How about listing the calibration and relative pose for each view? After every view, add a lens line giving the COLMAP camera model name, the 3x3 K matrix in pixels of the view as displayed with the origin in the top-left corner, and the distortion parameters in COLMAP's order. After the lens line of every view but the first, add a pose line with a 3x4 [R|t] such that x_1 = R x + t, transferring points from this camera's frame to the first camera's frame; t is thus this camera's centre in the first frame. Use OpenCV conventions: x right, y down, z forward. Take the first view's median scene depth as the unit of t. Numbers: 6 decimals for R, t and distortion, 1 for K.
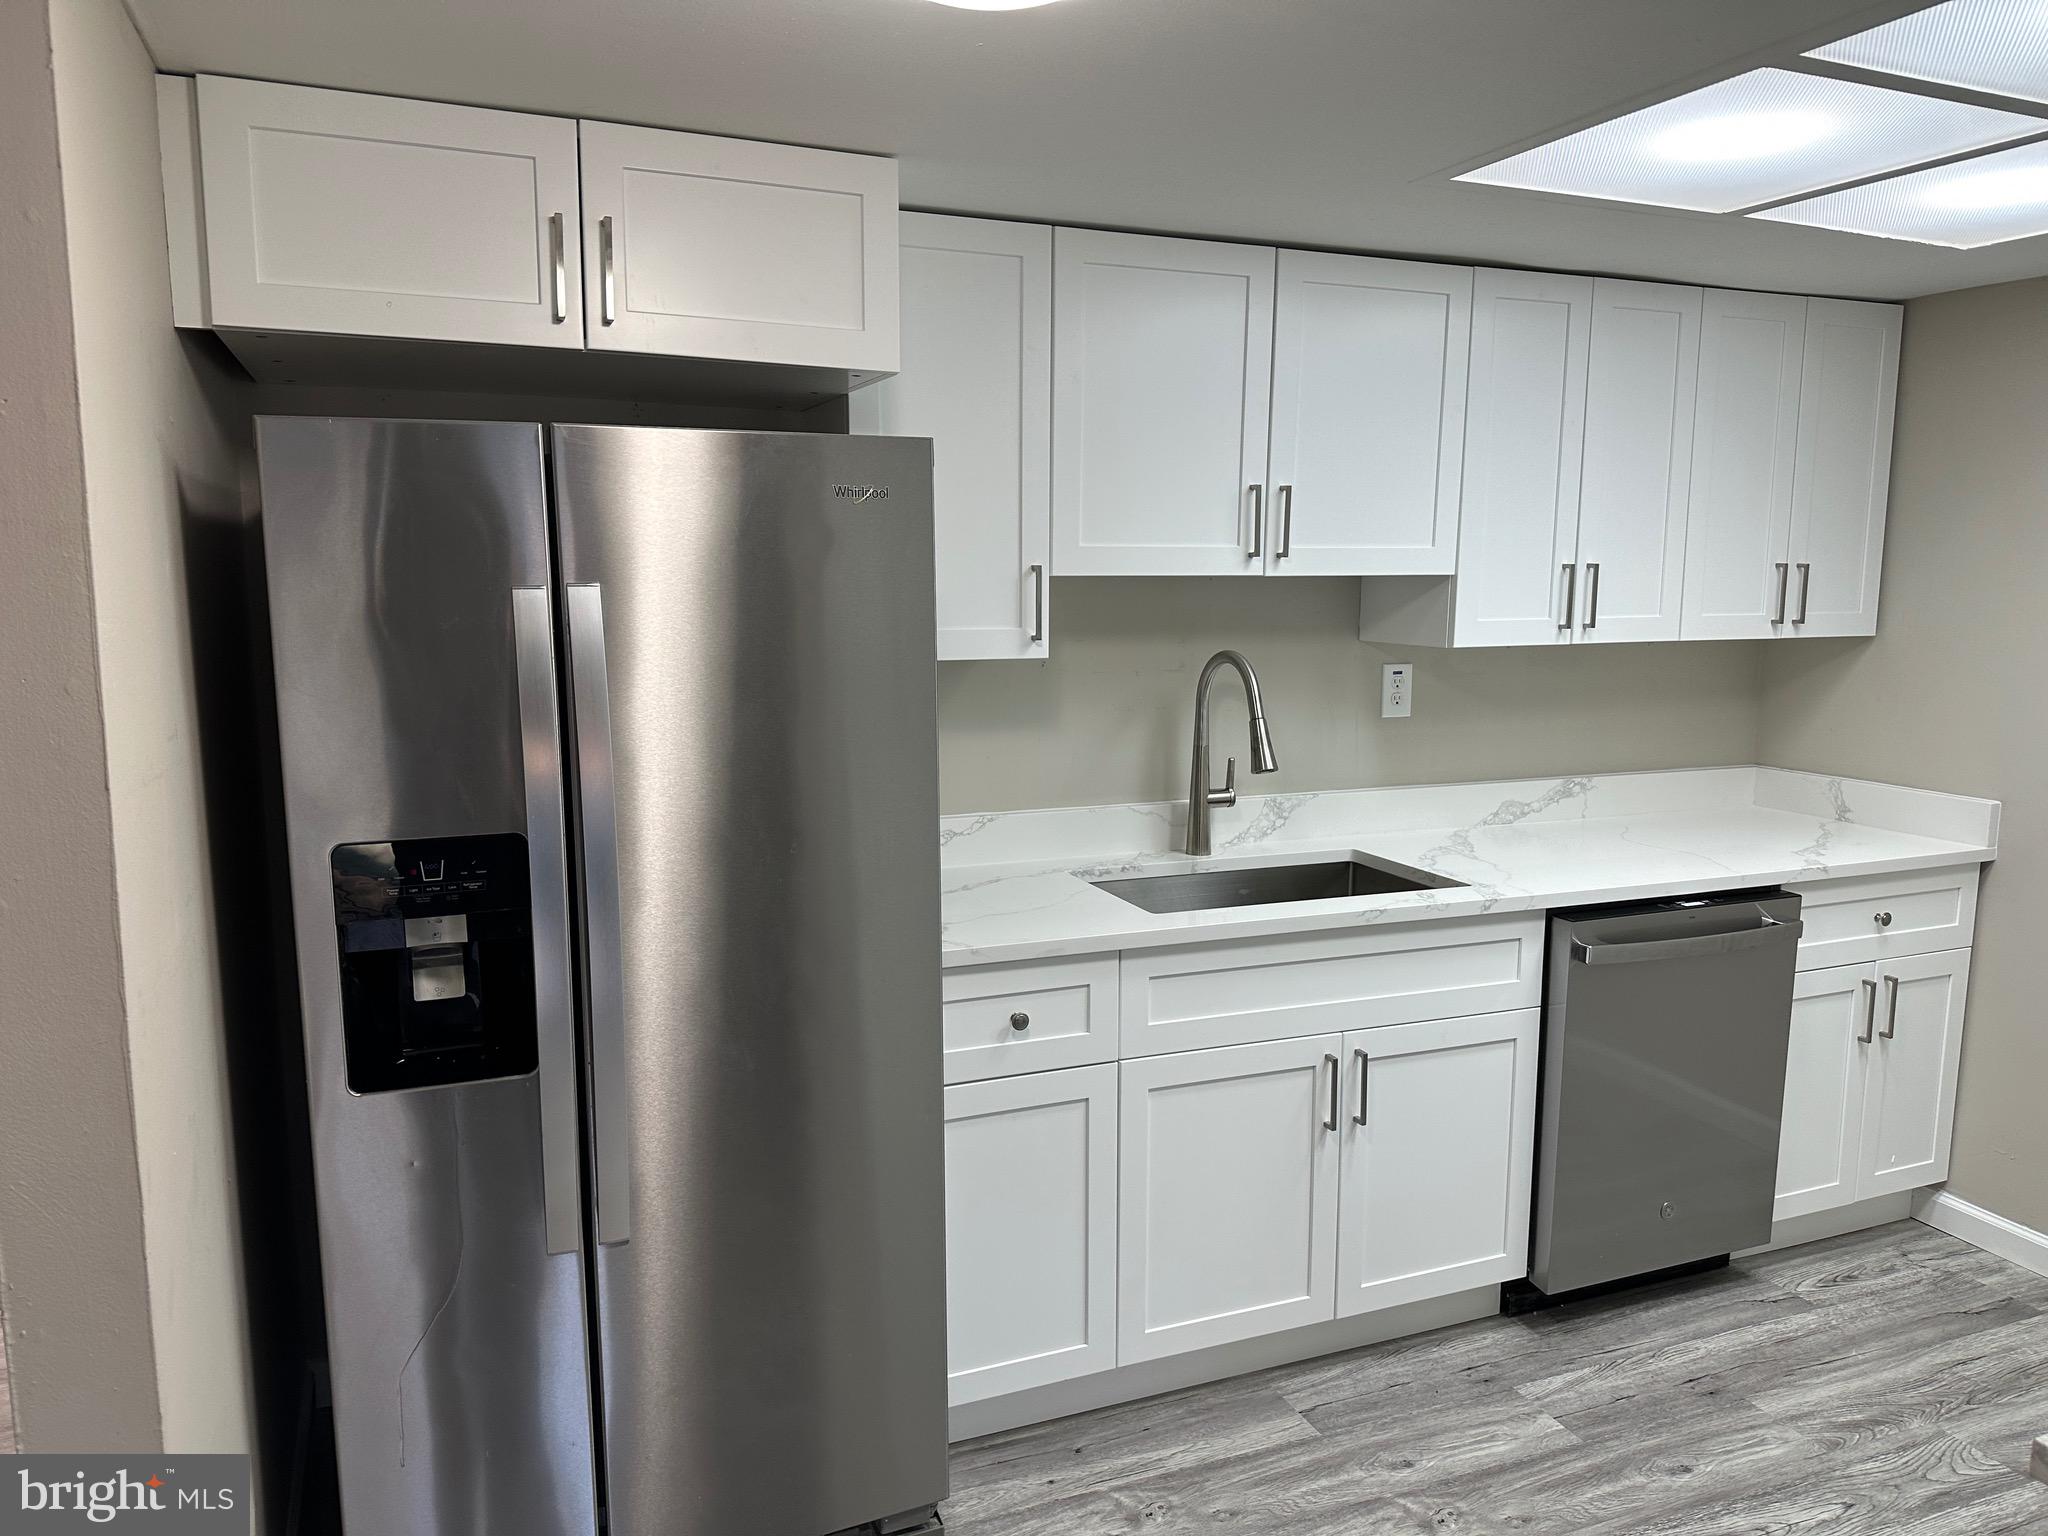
lens RADIAL K [[1448.9, 0, 1024.0], [0, 1448.9, 768.0], [0, 0, 1]] dist [0.056352, -0.075630]
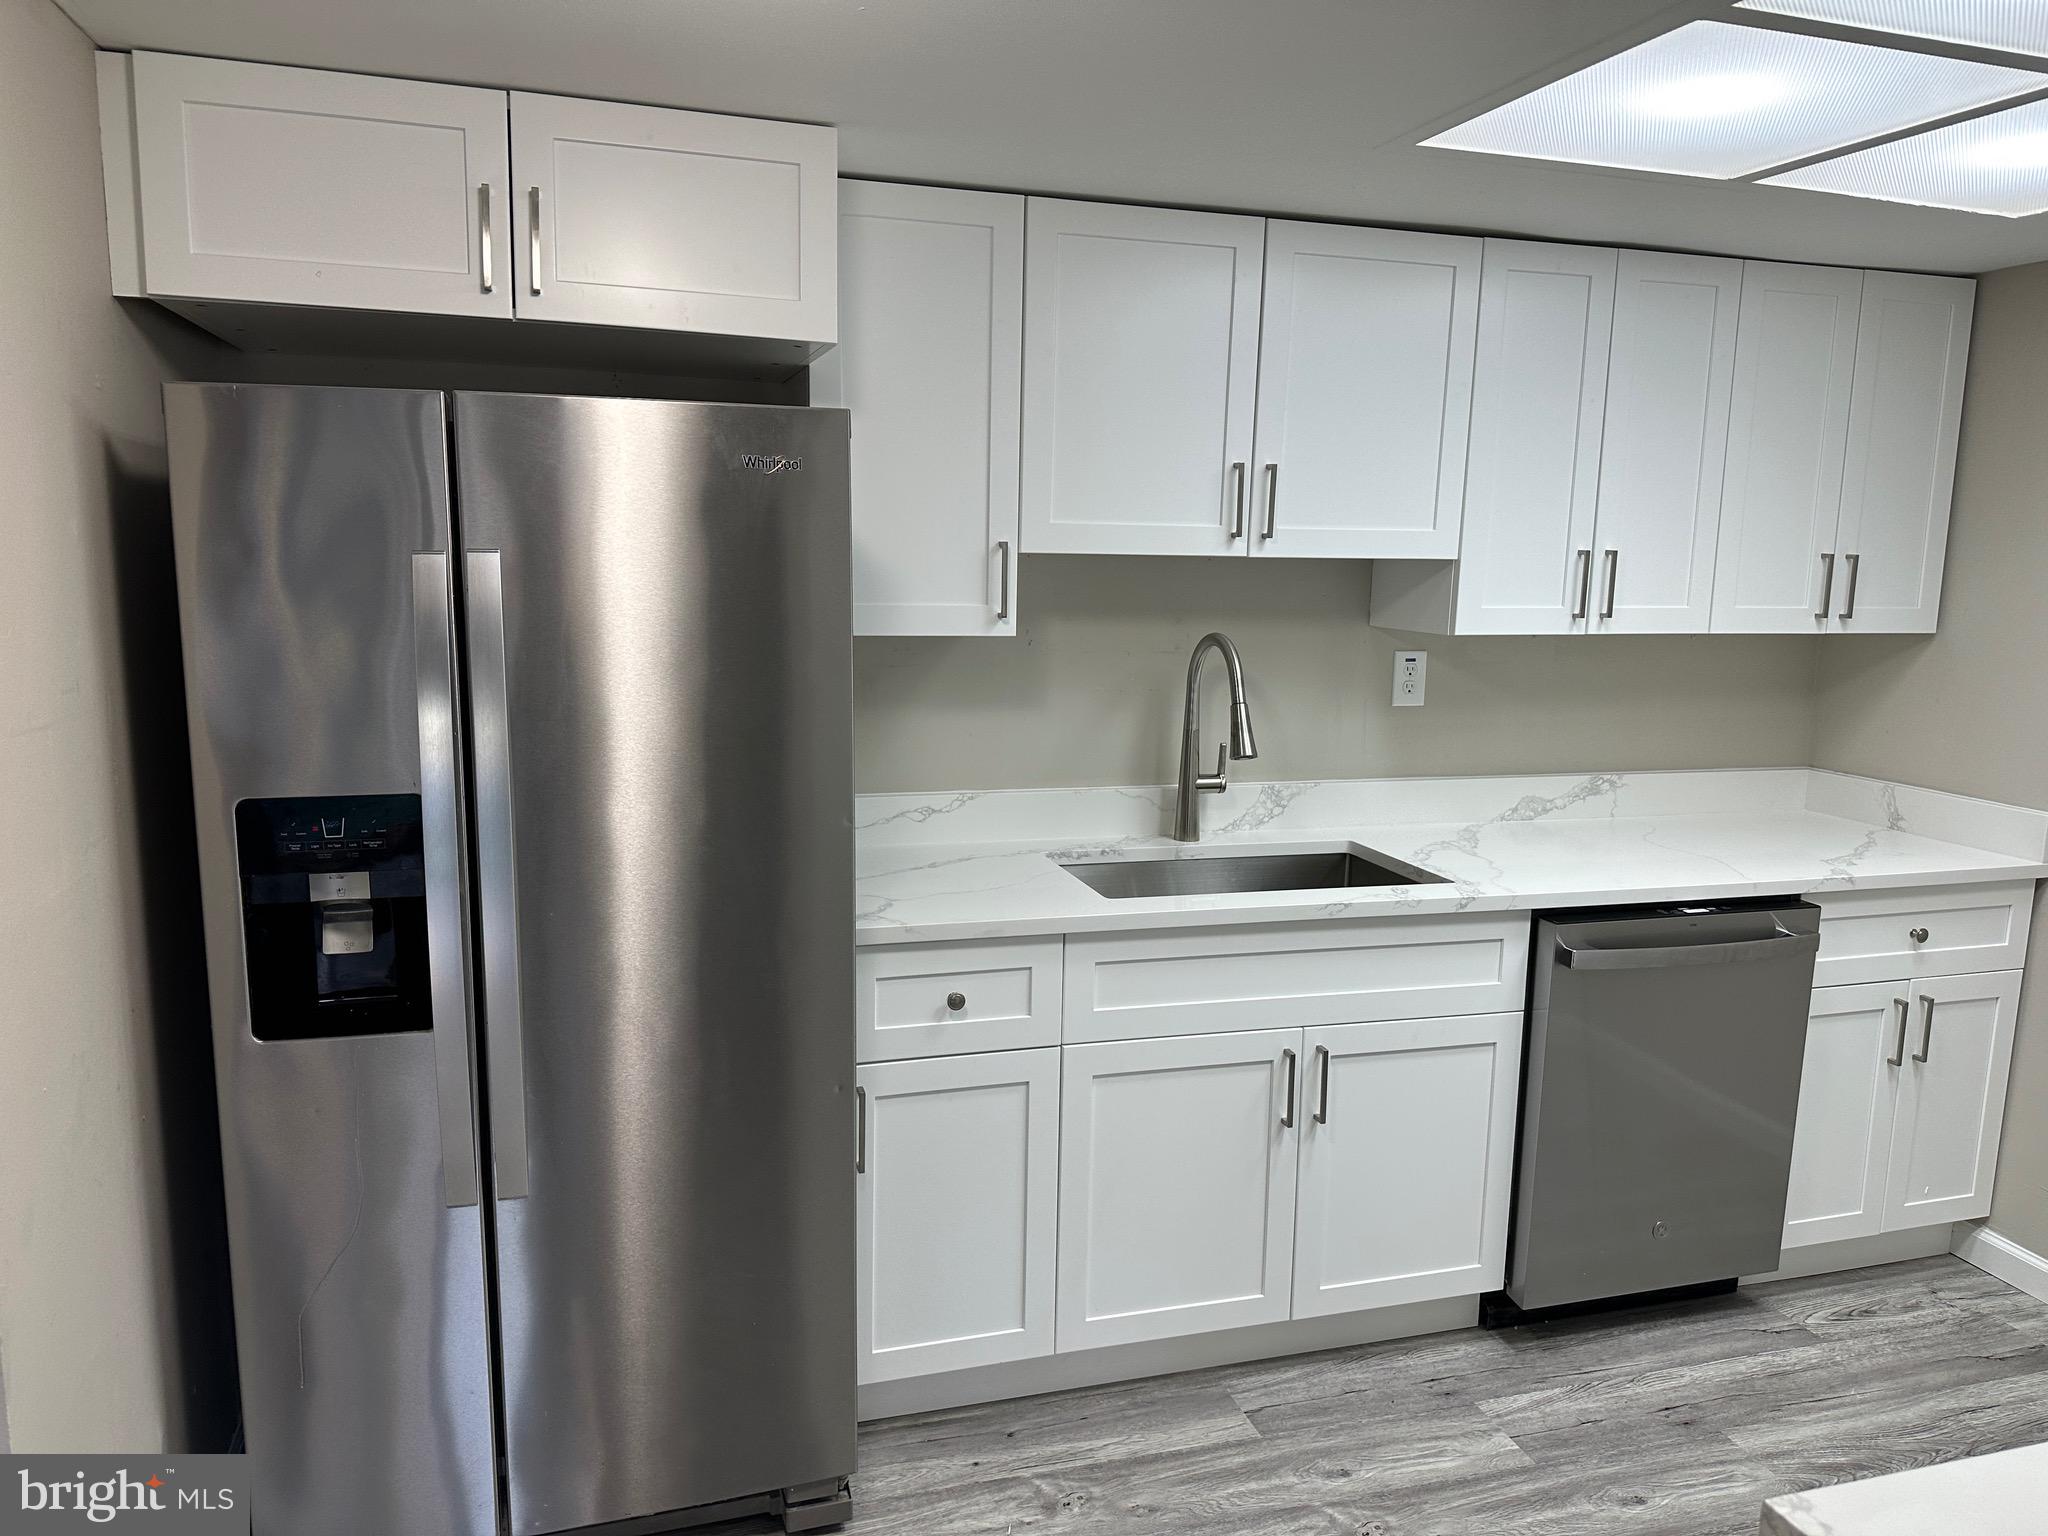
lens RADIAL K [[1452.0, 0, 1015.4], [0, 1452.0, 764.8], [0, 0, 1]] dist [0.055710, -0.070103]
pose [[0.995394, 0.031219, -0.090647, 0.102772], [-0.030096, 0.999453, 0.013734, -0.001665], [0.091026, -0.010943, 0.995788, 0.012221]]
